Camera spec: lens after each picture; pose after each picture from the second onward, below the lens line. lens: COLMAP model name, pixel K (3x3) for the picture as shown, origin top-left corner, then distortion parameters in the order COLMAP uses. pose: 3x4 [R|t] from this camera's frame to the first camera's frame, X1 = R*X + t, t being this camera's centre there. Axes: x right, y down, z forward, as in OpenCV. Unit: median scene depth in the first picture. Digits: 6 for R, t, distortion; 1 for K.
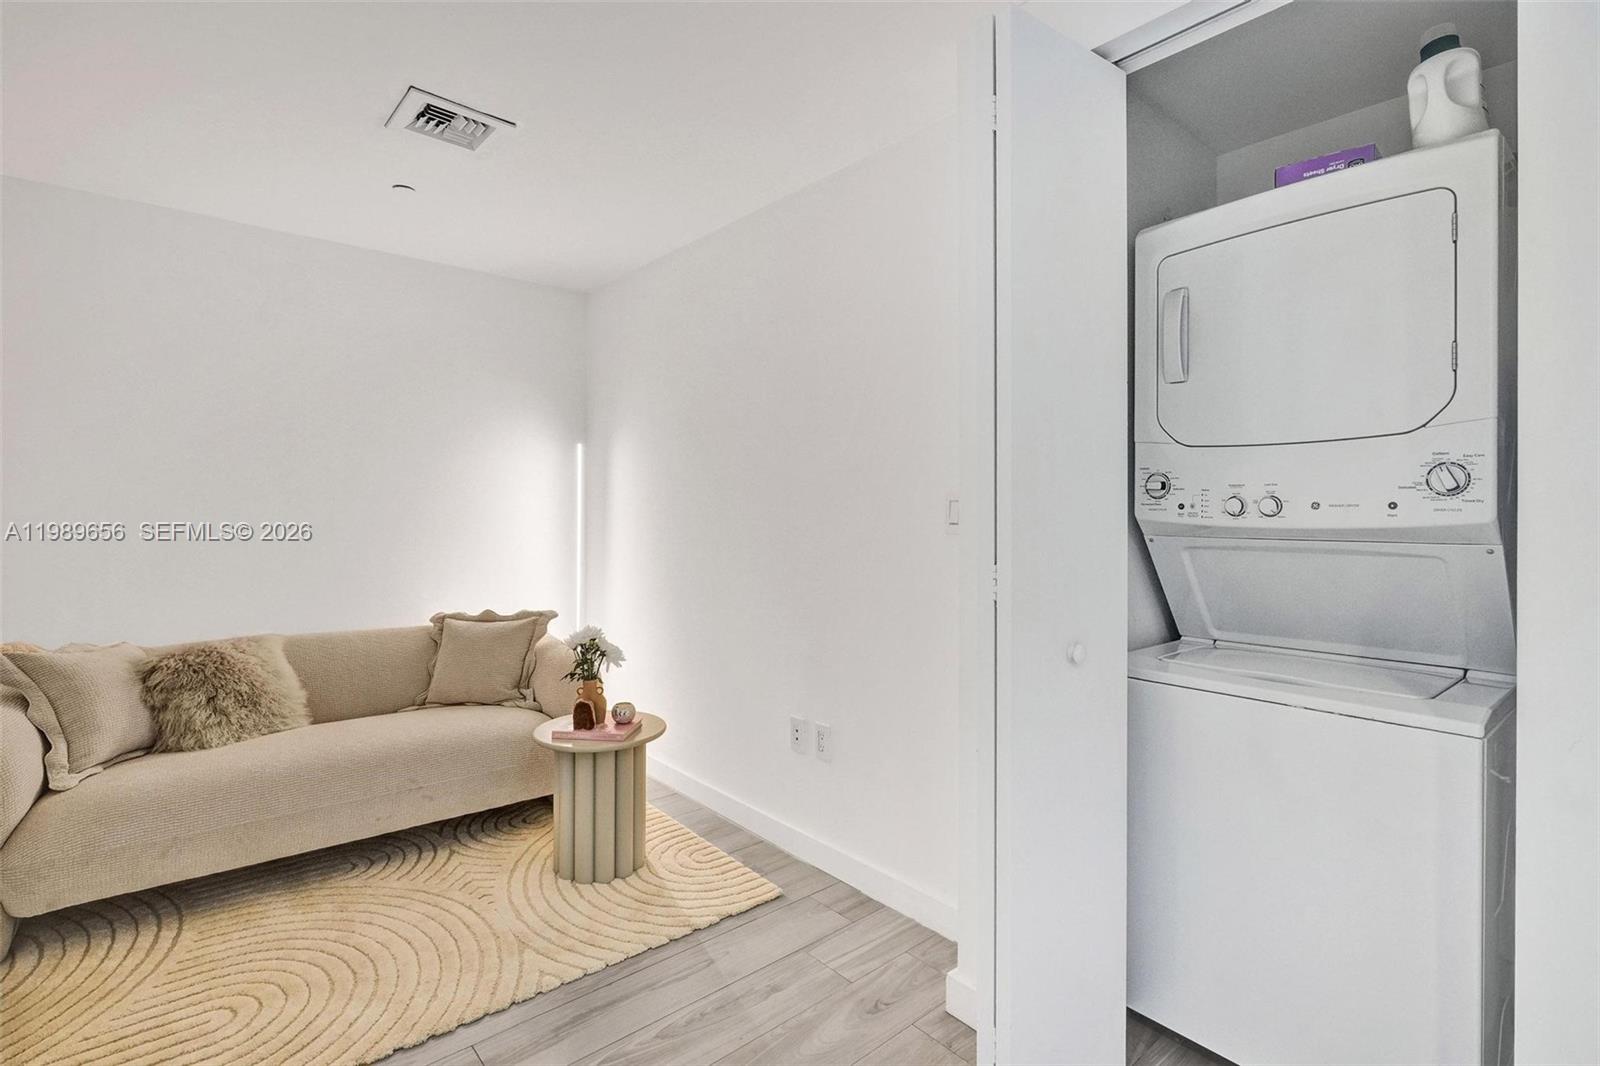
lens RADIAL K [[749.1, 0, 821.1], [0, 749.1, 512.7], [0, 0, 1]] dist [-0.001842, -0.000049]
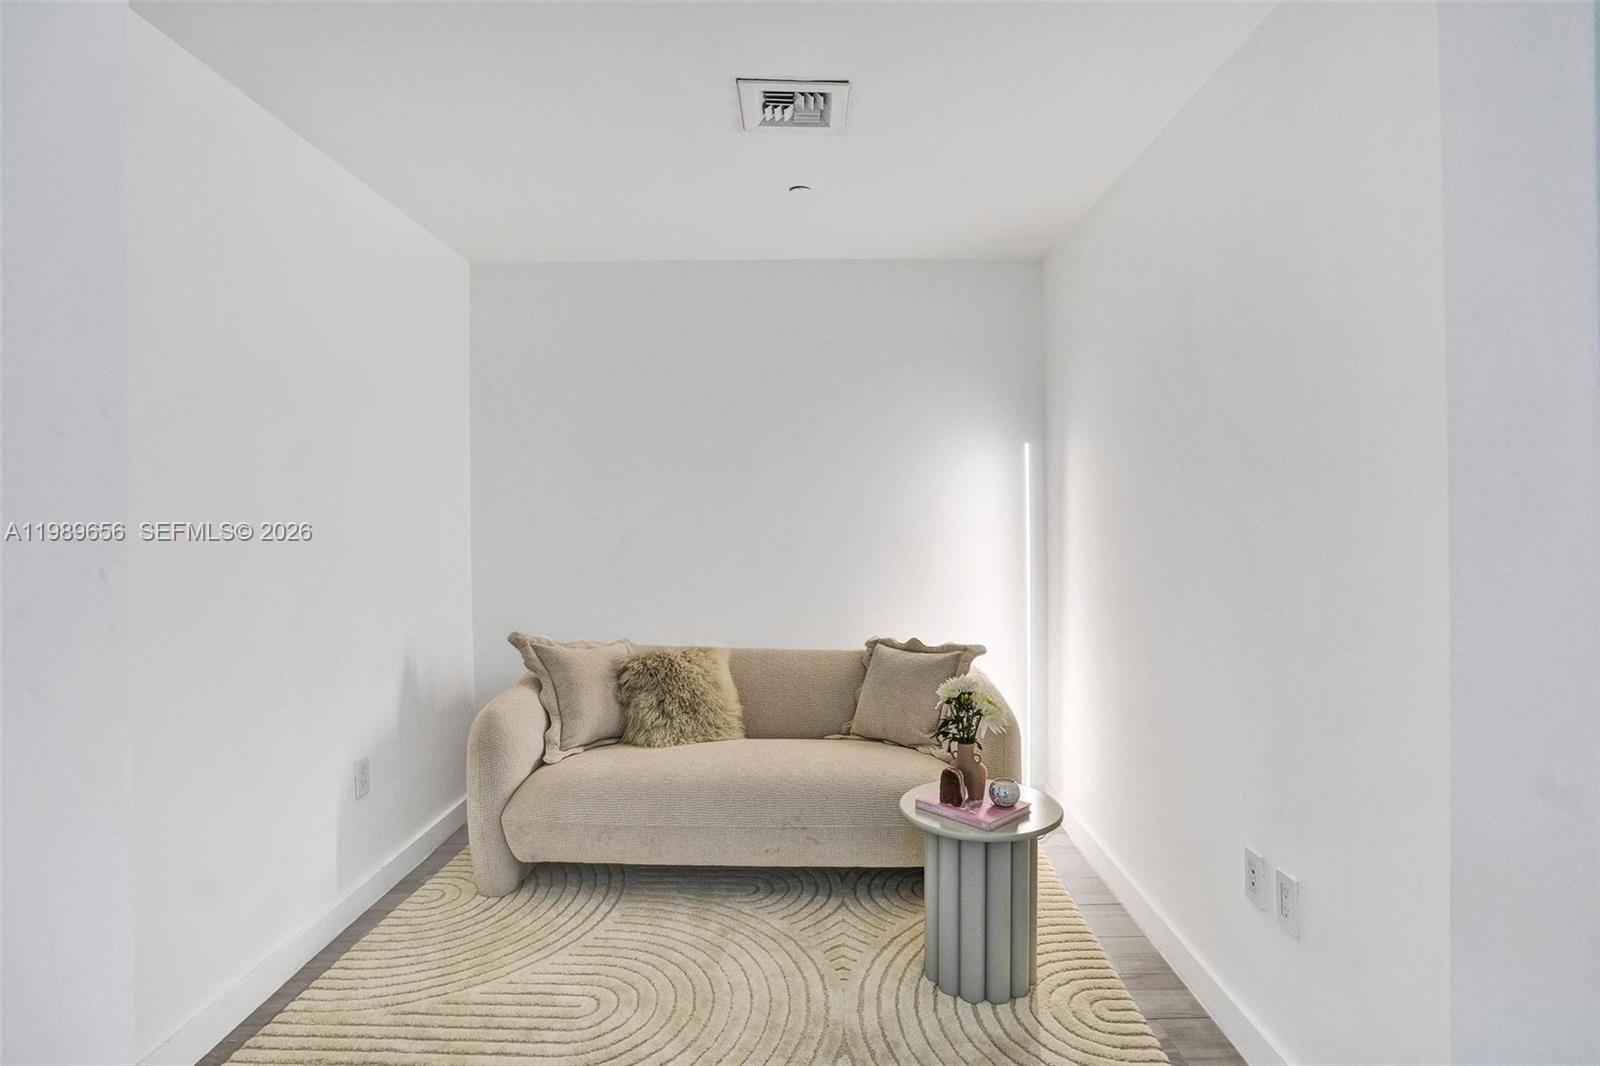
lens RADIAL K [[841.6, 0, 811.8], [0, 841.6, 517.7], [0, 0, 1]] dist [-0.046393, 0.005414]
pose [[0.750817, -0.005316, -0.660488, 0.164228], [0.007090, 0.999975, 0.000011, -0.018962], [0.660472, -0.004691, 0.750836, 0.231767]]
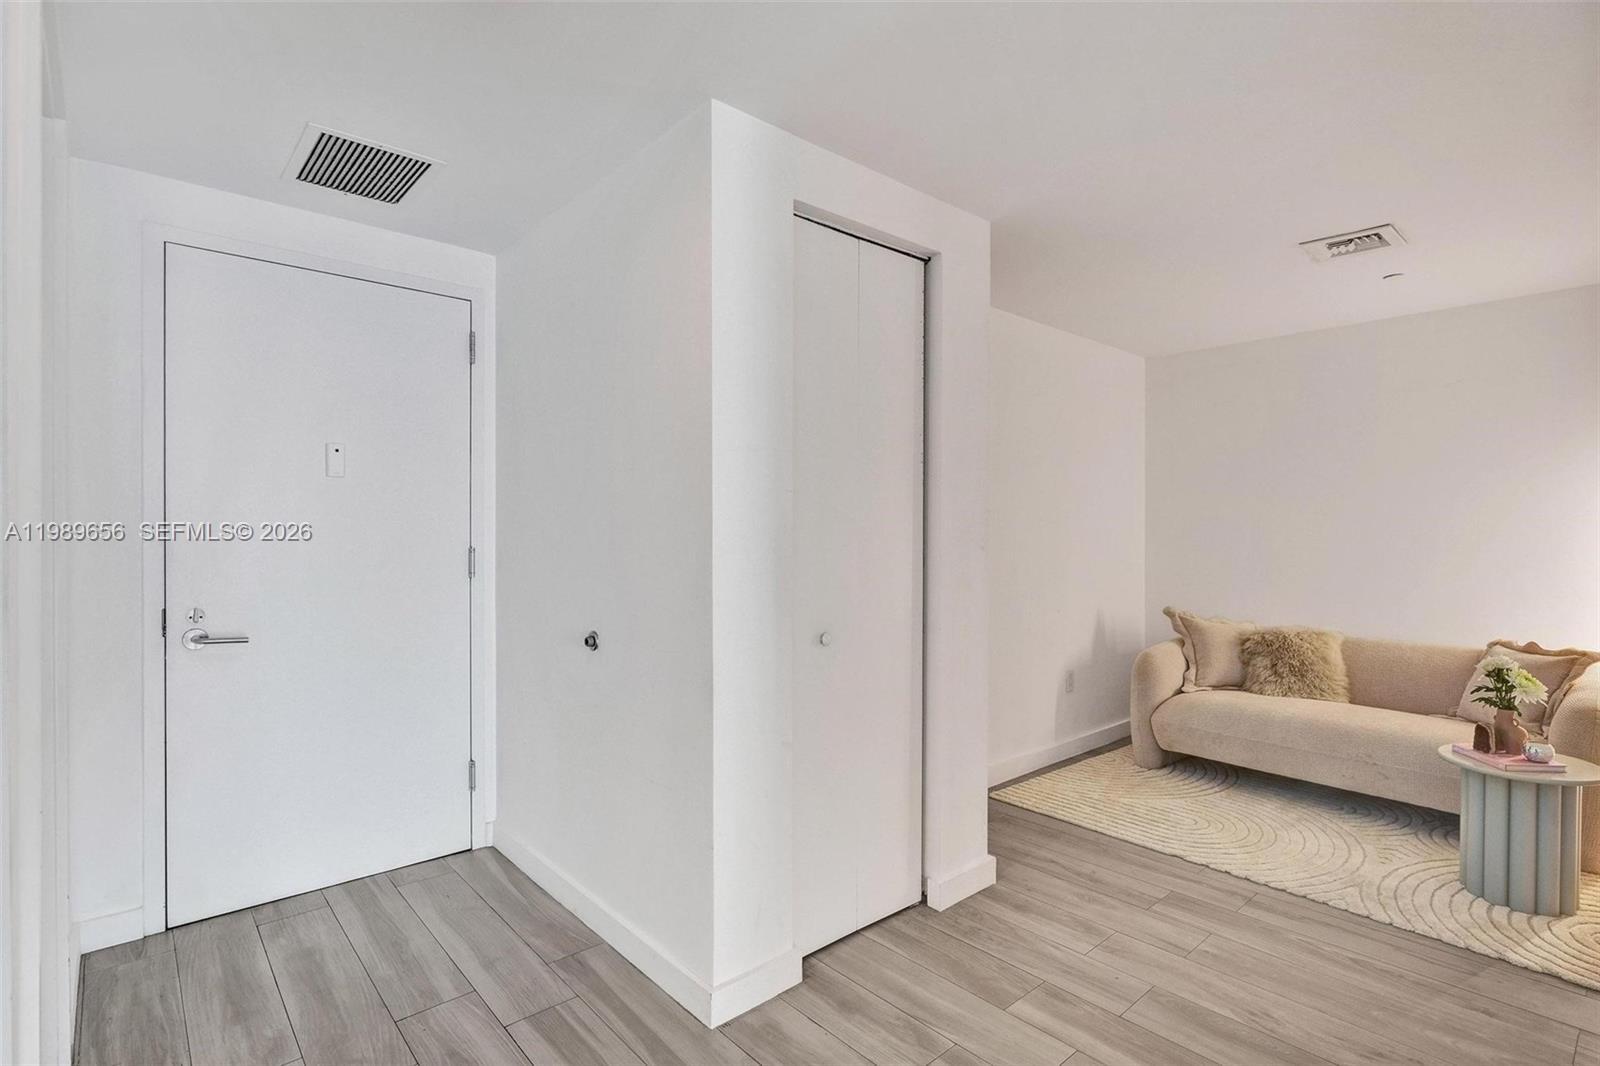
lens RADIAL K [[770.8, 0, 799.6], [0, 770.8, 541.8], [0, 0, 1]] dist [-0.020837, 0.000920]
pose [[-0.000441, 0.010561, -0.999944, 0.743217], [-0.002268, 0.999942, 0.010562, -0.014560], [0.999997, 0.002272, -0.000417, 0.041449]]
